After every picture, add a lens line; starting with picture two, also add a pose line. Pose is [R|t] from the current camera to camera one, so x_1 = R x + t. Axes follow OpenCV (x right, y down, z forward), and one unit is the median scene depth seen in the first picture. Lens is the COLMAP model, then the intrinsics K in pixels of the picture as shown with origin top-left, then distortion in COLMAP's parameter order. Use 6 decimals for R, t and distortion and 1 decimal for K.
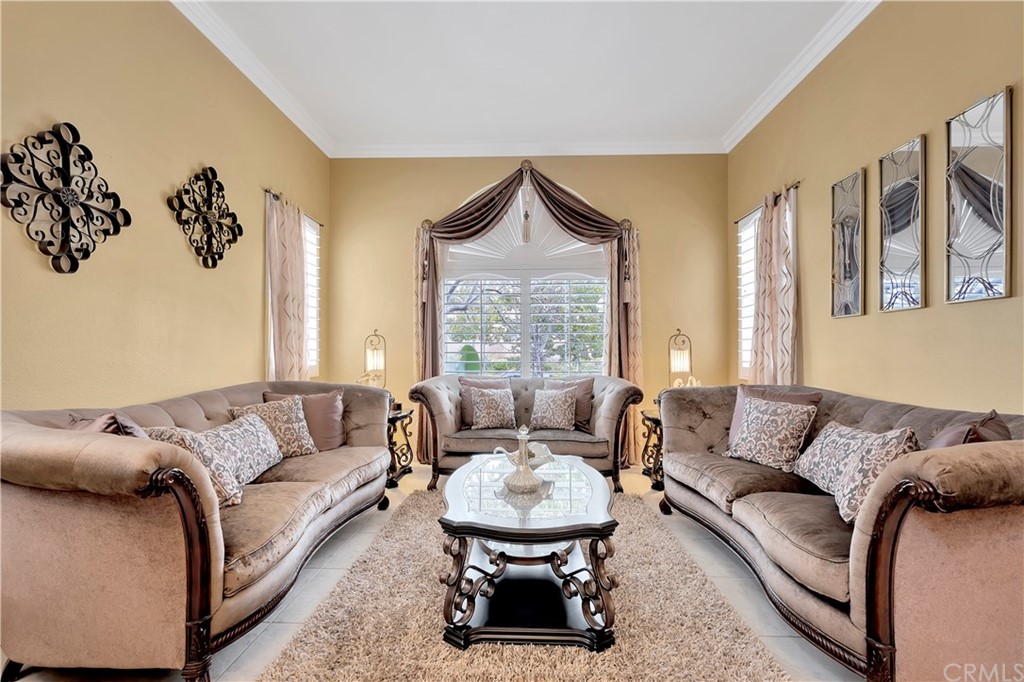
lens RADIAL K [[464.6, 0, 515.7], [0, 464.6, 355.8], [0, 0, 1]] dist [-0.006595, 0.000655]
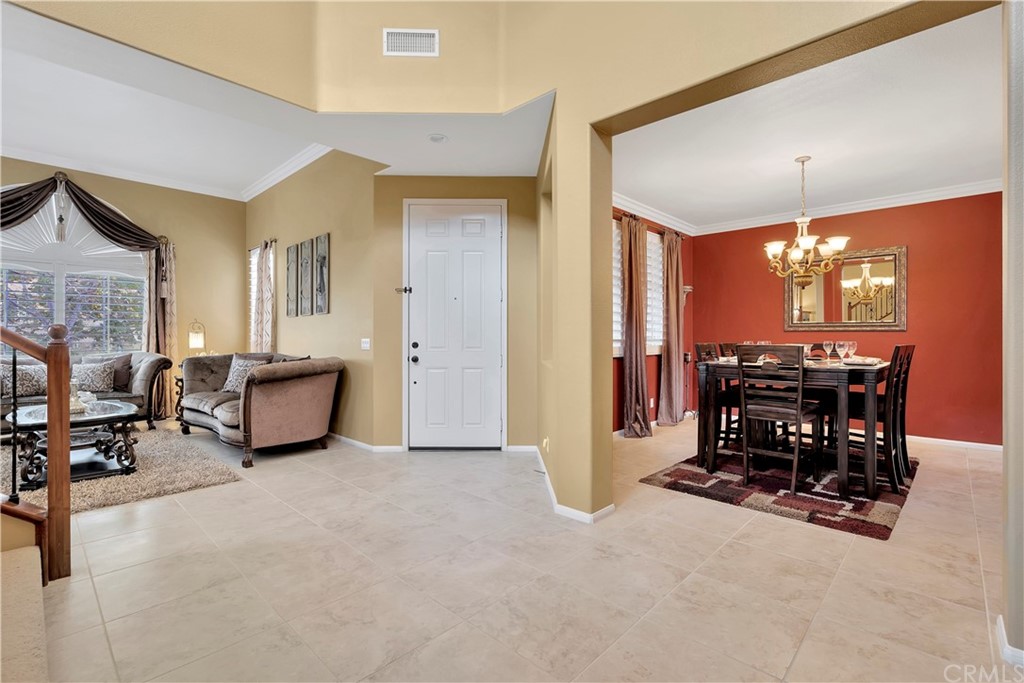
lens RADIAL K [[464.6, 0, 508.4], [0, 464.6, 334.2], [0, 0, 1]] dist [-0.006595, 0.000655]
pose [[0.675472, 0.001058, 0.737385, -0.078483], [0.004991, 0.999970, -0.006006, 0.004207], [-0.737369, 0.007737, 0.675446, -0.667346]]
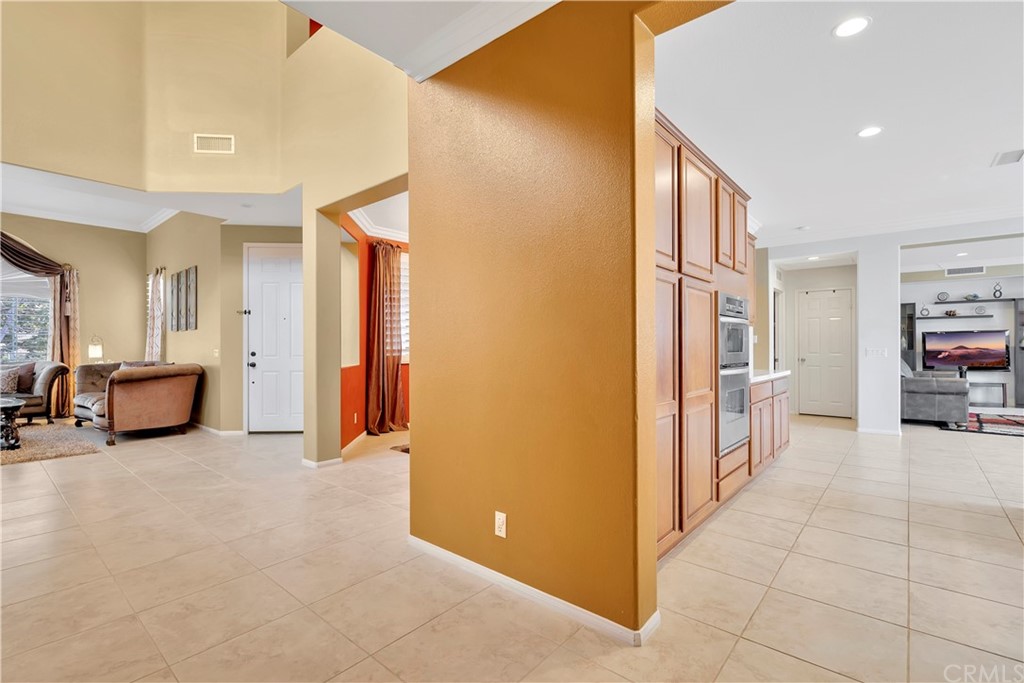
lens RADIAL K [[464.6, 0, 512.7], [0, 464.6, 343.5], [0, 0, 1]] dist [-0.006595, 0.000655]
pose [[0.629570, 0.000047, 0.776943, -0.034421], [0.008258, 0.999943, -0.006752, 0.006057], [-0.776899, 0.010667, 0.629534, -1.245750]]
